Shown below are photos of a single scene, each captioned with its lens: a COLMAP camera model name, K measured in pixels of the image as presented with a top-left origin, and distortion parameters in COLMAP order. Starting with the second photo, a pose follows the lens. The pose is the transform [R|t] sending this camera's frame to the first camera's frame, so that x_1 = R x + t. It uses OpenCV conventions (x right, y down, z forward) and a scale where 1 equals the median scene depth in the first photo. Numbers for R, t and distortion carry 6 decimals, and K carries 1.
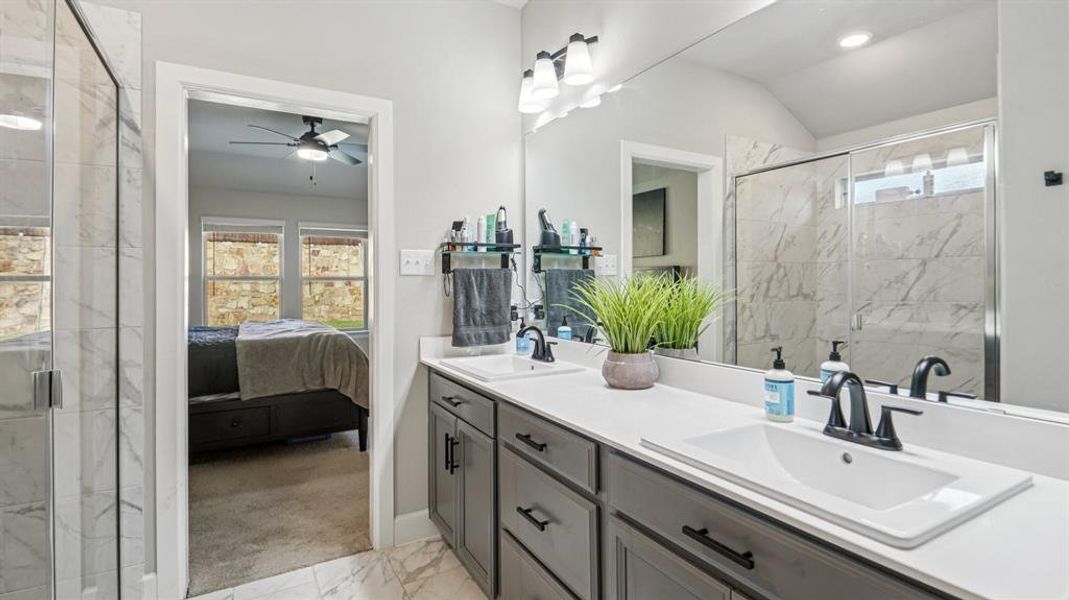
lens RADIAL K [[494.8, 0, 536.2], [0, 494.8, 294.2], [0, 0, 1]] dist [0.002826, 0.000120]
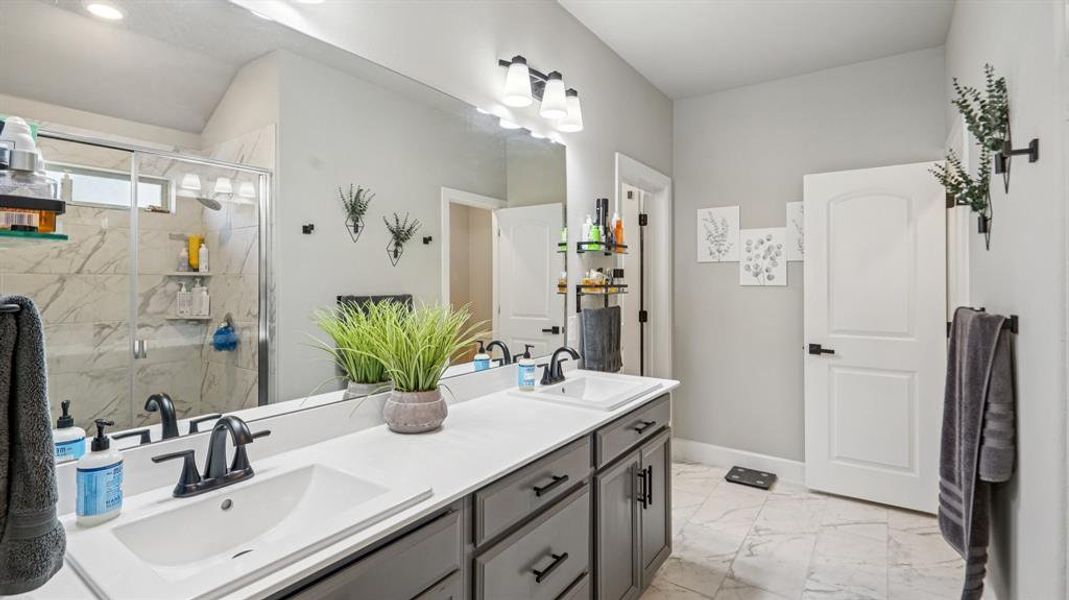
lens RADIAL K [[516.5, 0, 553.8], [0, 516.5, 297.1], [0, 0, 1]] dist [-0.048965, 0.000162]
pose [[-0.431033, -0.008438, 0.902297, -0.387452], [0.025396, 0.999447, 0.021478, -0.029791], [-0.901979, 0.032172, -0.430581, 0.625648]]
